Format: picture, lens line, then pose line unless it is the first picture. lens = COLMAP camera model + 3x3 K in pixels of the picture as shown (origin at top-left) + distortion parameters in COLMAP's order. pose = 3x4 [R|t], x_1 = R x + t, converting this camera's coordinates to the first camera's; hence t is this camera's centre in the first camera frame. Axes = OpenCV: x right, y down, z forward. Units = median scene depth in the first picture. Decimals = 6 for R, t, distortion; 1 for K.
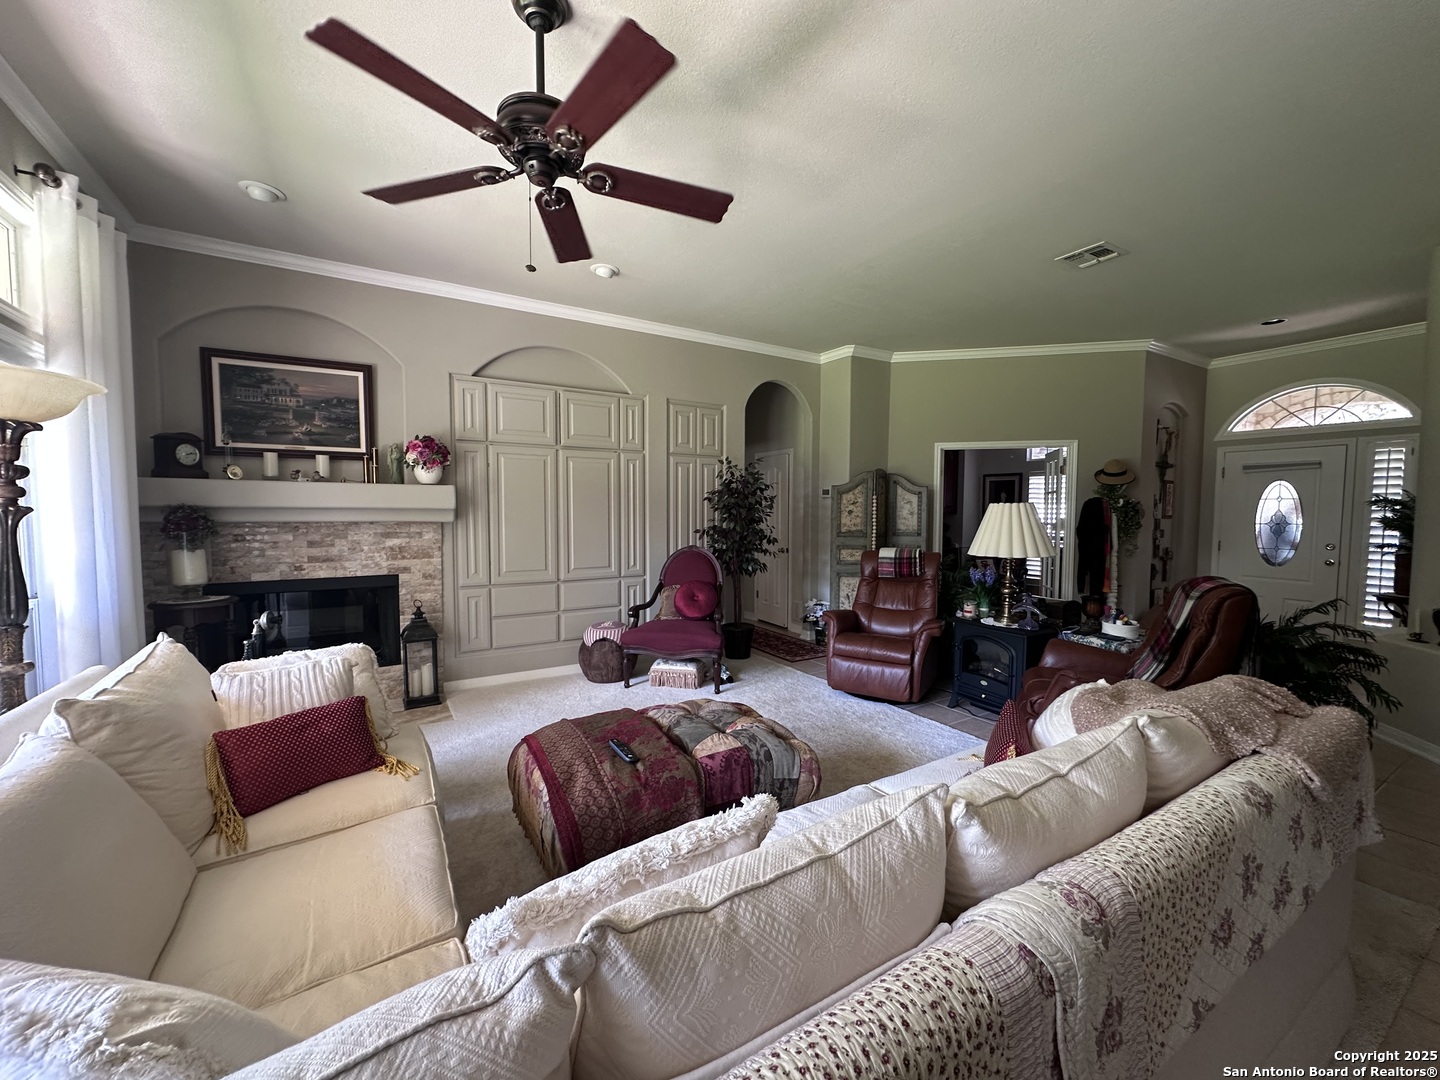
lens RADIAL K [[576.9, 0, 722.7], [0, 576.9, 538.3], [0, 0, 1]] dist [-0.002311, 0.000669]
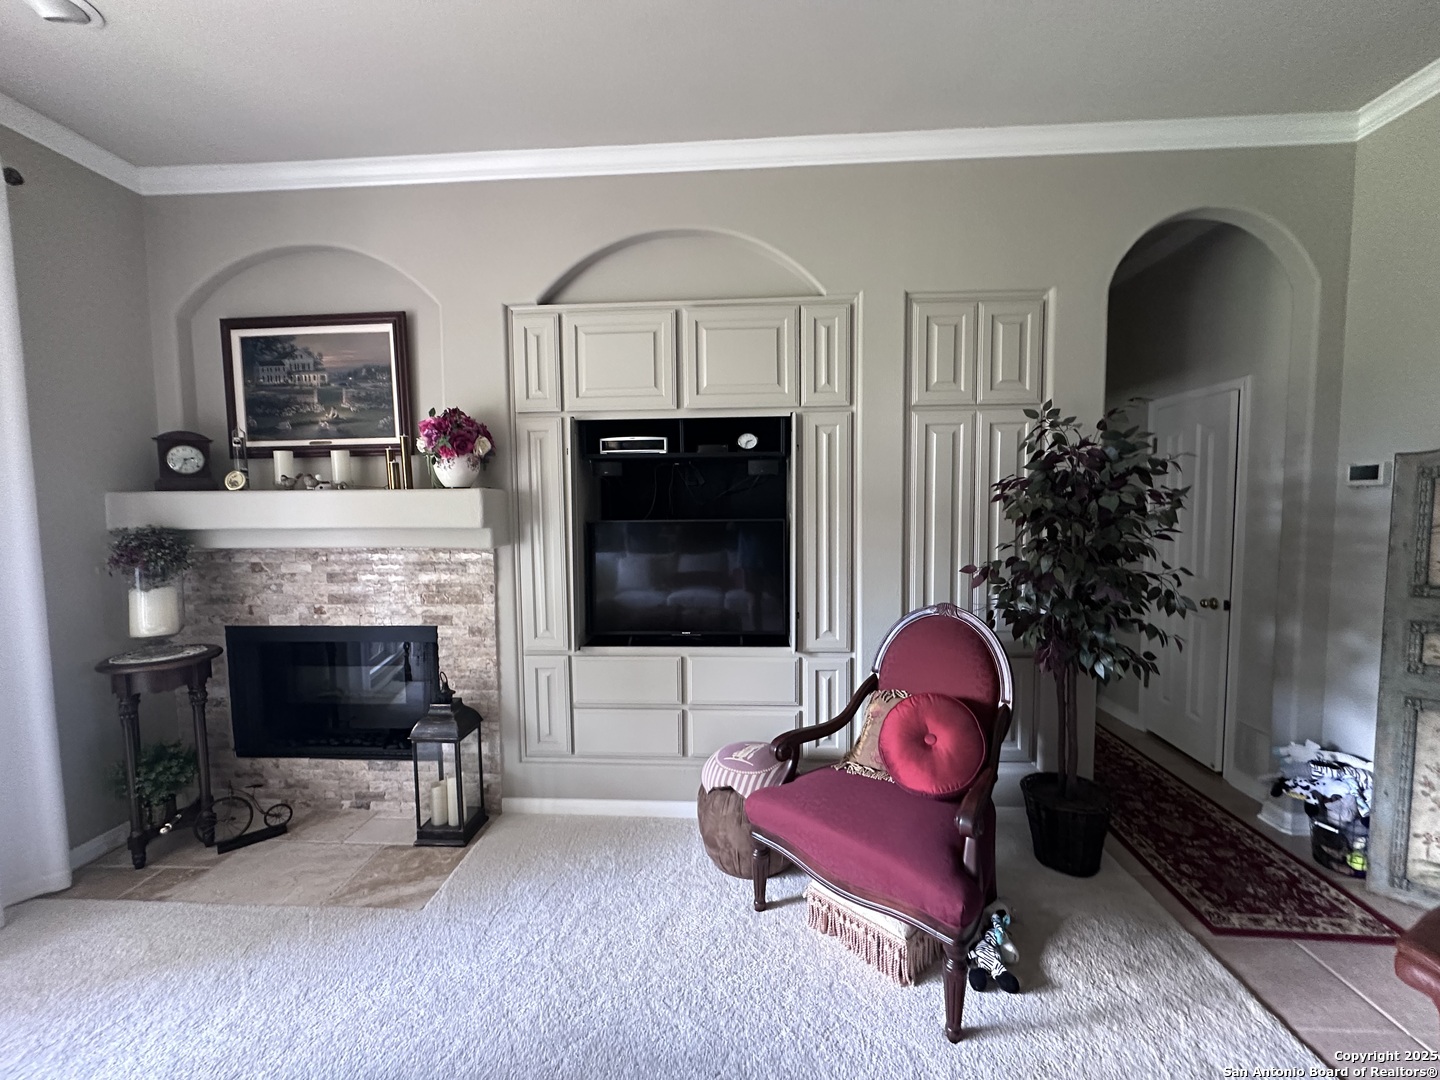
lens RADIAL K [[576.9, 0, 718.3], [0, 576.9, 540.7], [0, 0, 1]] dist [-0.002311, 0.000669]
pose [[0.814646, 0.024628, -0.579436, 0.074479], [-0.015498, 0.999666, 0.020701, -0.052042], [0.579752, -0.007884, 0.814755, 0.633757]]
